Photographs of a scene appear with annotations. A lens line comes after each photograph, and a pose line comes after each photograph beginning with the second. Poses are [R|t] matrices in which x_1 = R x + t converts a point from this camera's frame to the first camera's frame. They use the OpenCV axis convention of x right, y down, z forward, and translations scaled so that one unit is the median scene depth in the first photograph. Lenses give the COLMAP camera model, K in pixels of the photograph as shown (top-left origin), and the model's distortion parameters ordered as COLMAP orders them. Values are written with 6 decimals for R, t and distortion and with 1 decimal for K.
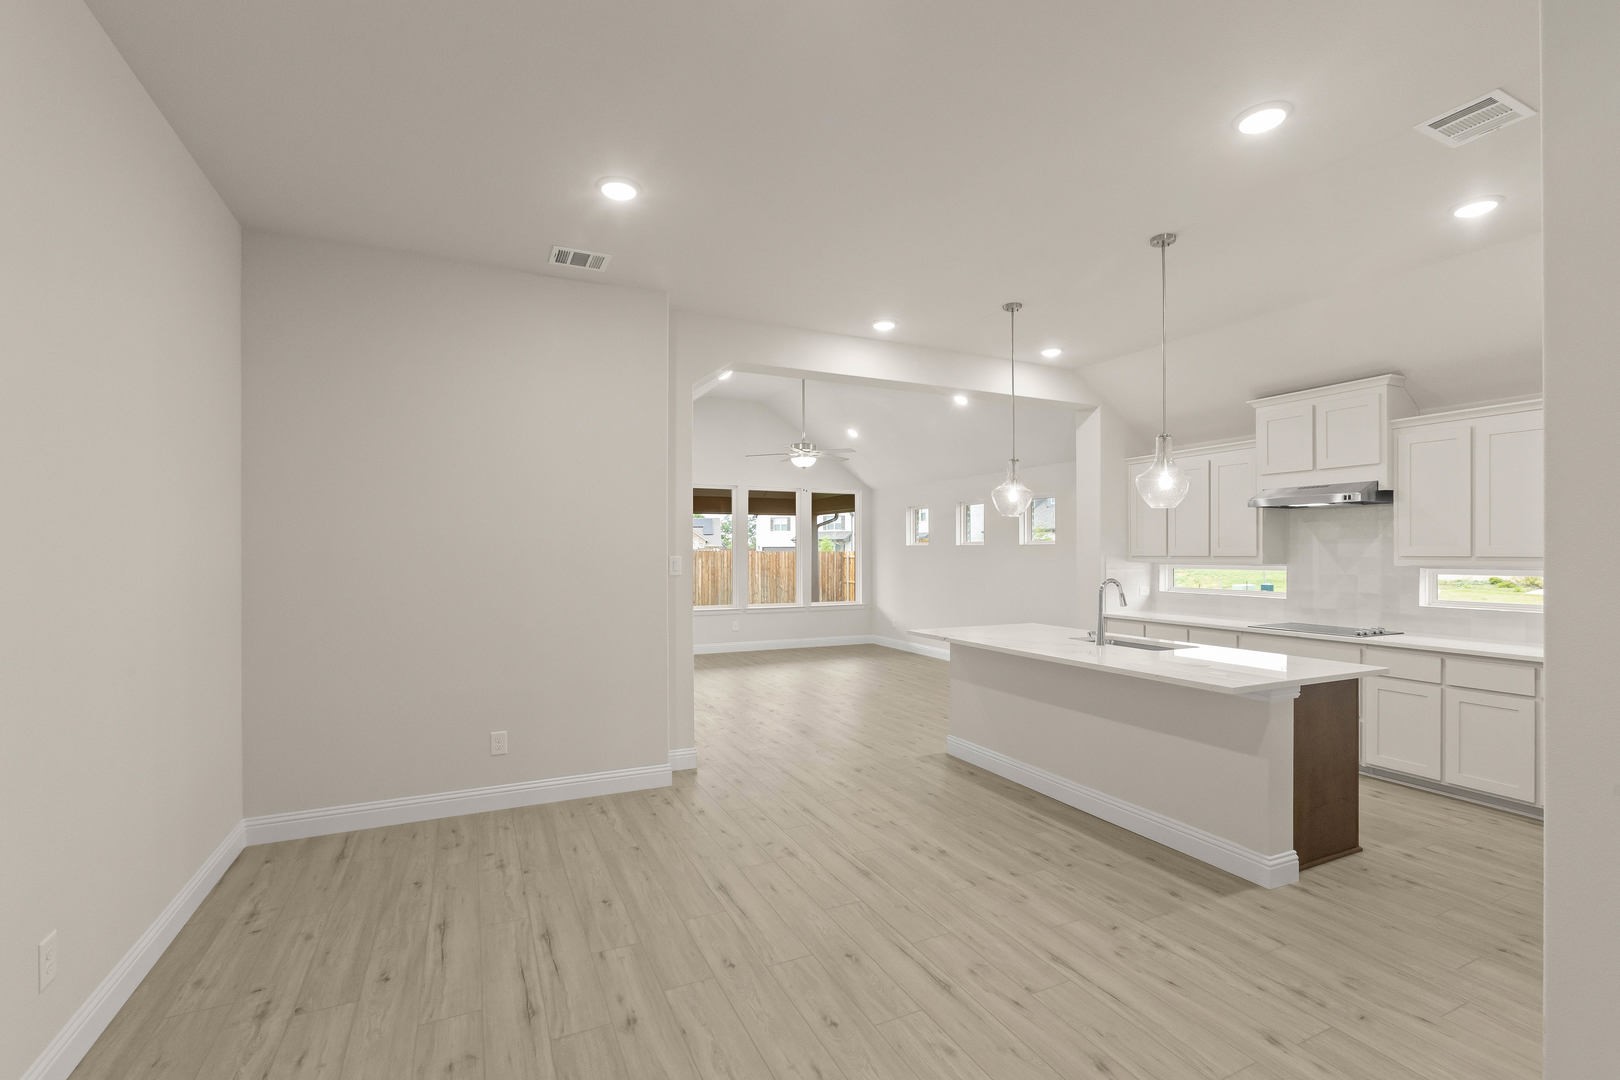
lens RADIAL K [[723.6, 0, 814.3], [0, 723.6, 549.1], [0, 0, 1]] dist [-0.009729, 0.005137]
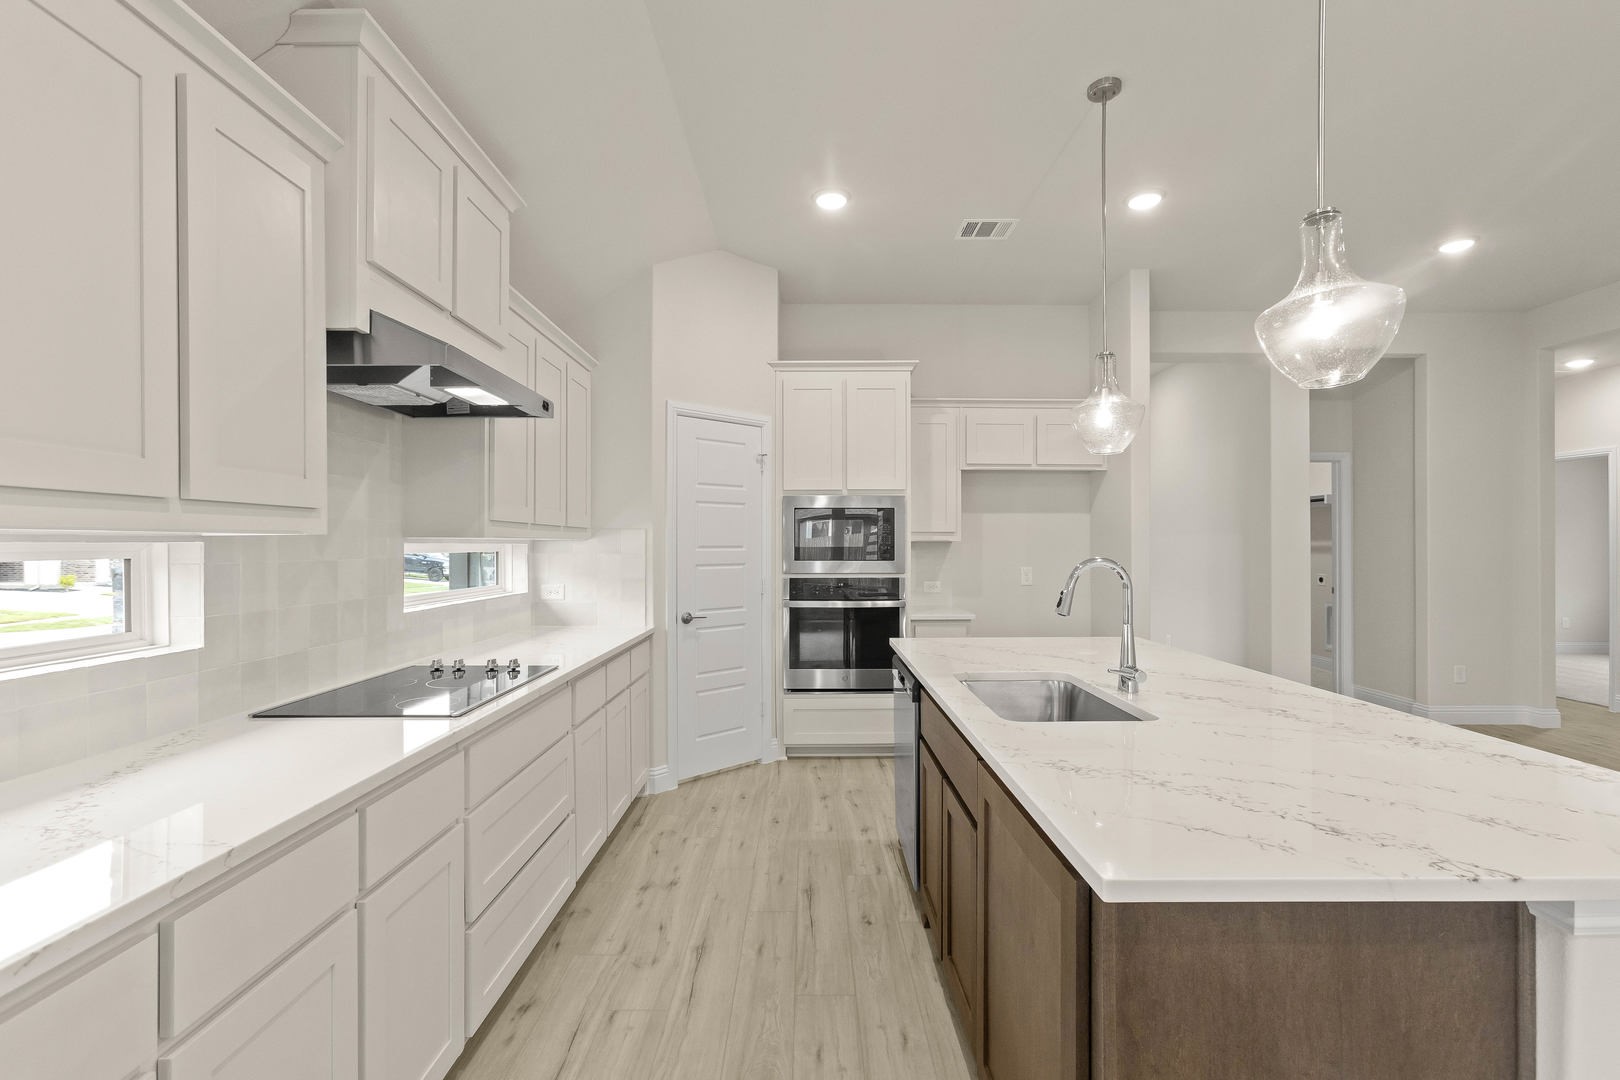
lens RADIAL K [[723.6, 0, 808.1], [0, 723.6, 538.3], [0, 0, 1]] dist [-0.009729, 0.005137]
pose [[-0.903960, 0.002158, 0.427612, 0.364942], [-0.003132, 0.999927, -0.011667, 0.031306], [-0.427606, -0.011886, -0.903887, 1.481956]]
